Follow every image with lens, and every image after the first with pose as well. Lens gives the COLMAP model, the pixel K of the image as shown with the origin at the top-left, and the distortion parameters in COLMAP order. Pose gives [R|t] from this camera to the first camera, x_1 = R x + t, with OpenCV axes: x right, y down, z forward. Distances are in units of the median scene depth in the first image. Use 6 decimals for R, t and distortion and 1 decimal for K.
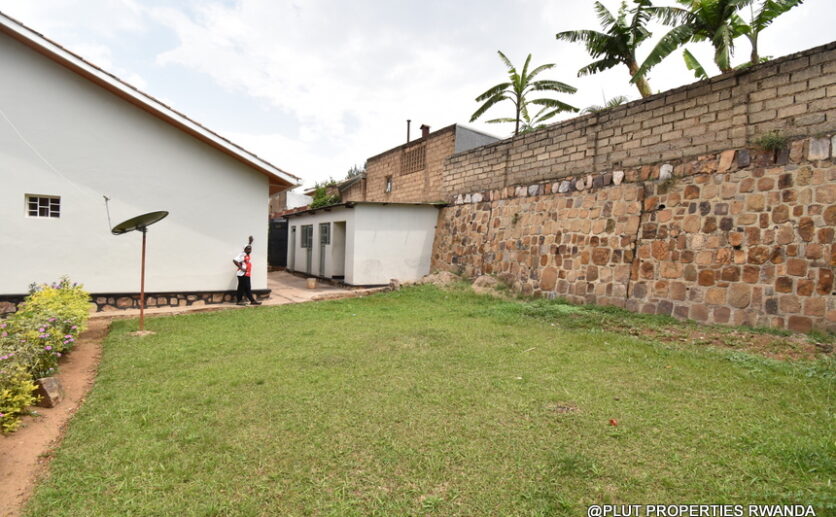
lens RADIAL K [[366.3, 0, 413.8], [0, 366.3, 260.5], [0, 0, 1]] dist [0.015906, -0.024314]
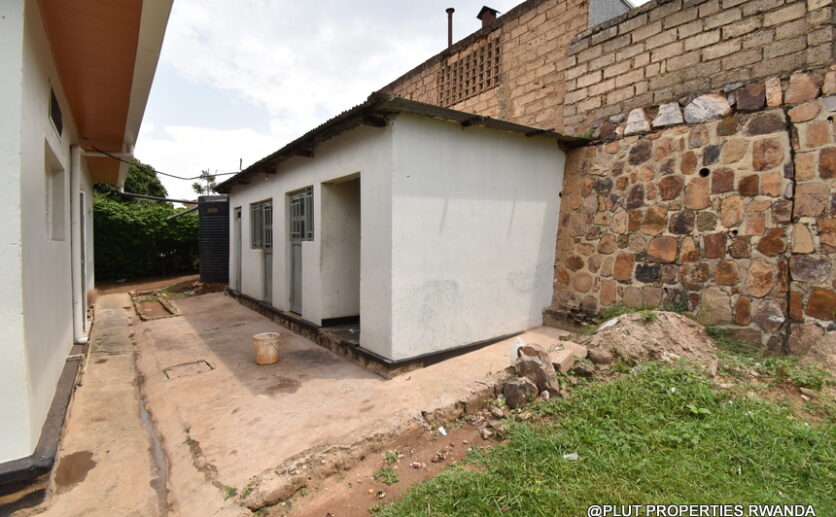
lens RADIAL K [[366.3, 0, 413.8], [0, 366.3, 260.5], [0, 0, 1]] dist [0.015906, -0.024314]
pose [[0.997911, -0.026710, 0.058818, -0.145222], [0.025872, 0.999553, 0.014965, -0.025133], [-0.059191, -0.013412, 0.998157, 0.599297]]
